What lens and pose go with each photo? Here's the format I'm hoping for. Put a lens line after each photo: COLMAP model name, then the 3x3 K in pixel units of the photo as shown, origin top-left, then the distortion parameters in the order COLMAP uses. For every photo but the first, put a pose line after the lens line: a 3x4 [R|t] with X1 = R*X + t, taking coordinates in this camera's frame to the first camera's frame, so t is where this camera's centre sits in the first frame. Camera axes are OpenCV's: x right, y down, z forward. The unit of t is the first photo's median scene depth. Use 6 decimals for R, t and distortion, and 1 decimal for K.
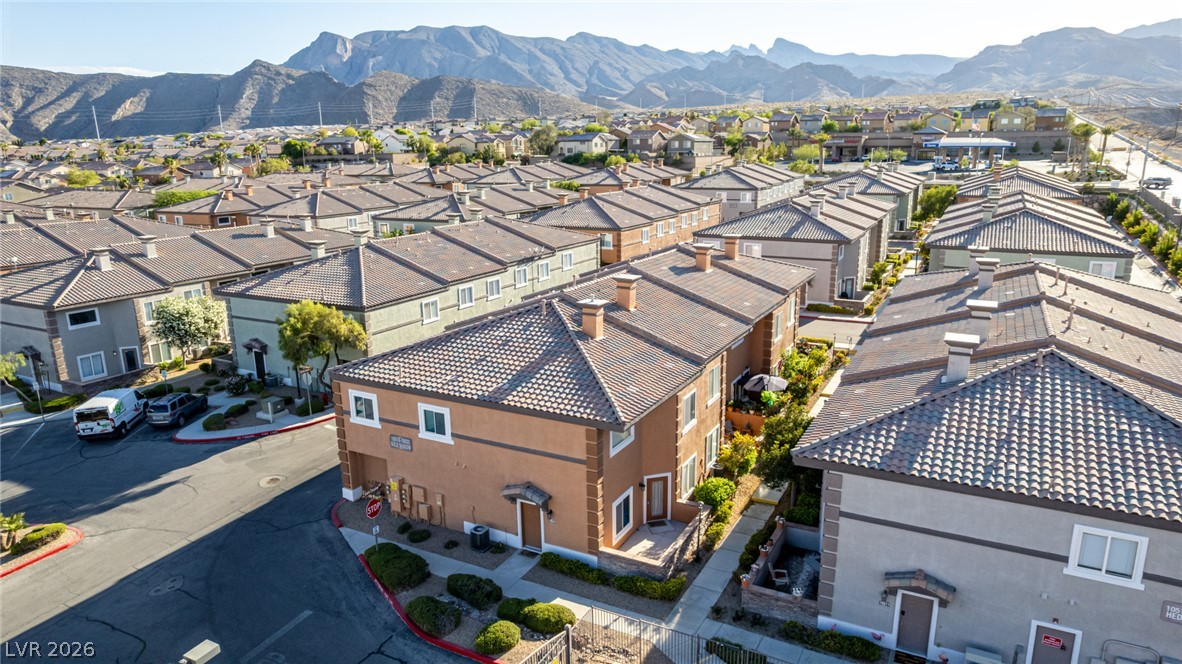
lens RADIAL K [[748.0, 0, 594.1], [0, 748.0, 334.2], [0, 0, 1]] dist [-0.062114, 0.049472]
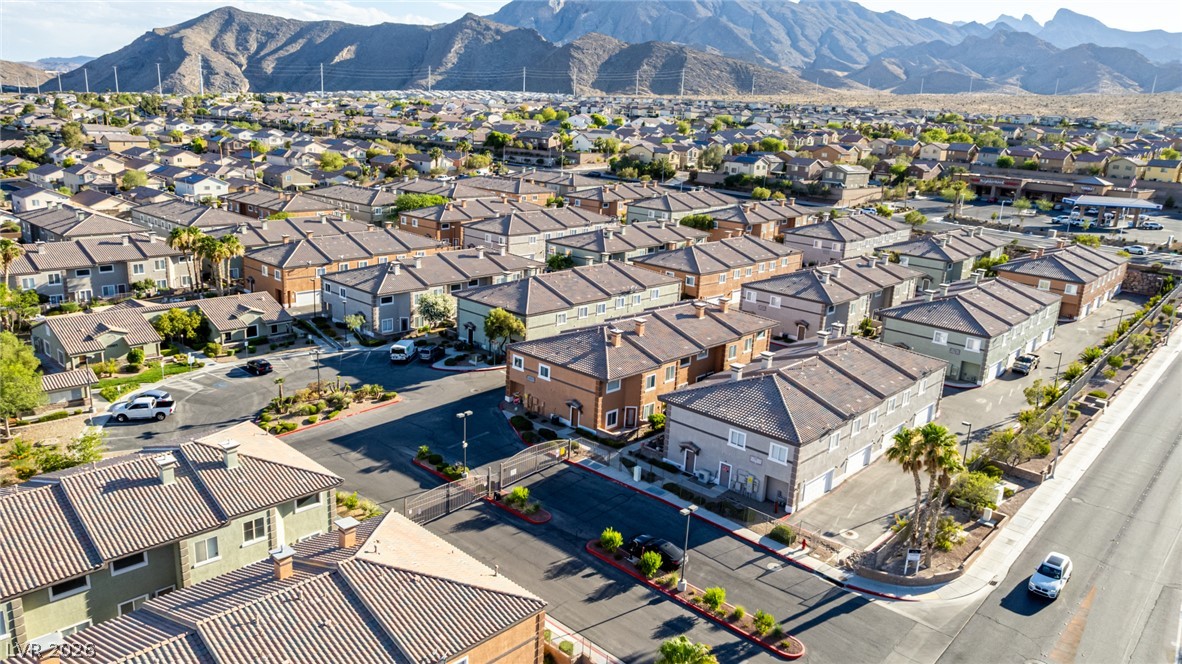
lens RADIAL K [[748.0, 0, 594.1], [0, 748.0, 334.2], [0, 0, 1]] dist [-0.062114, 0.049472]
pose [[0.967238, 0.126613, -0.220044, 0.295210], [-0.124273, 0.991945, 0.024505, -0.053684], [0.221375, 0.003643, 0.975182, -0.857853]]
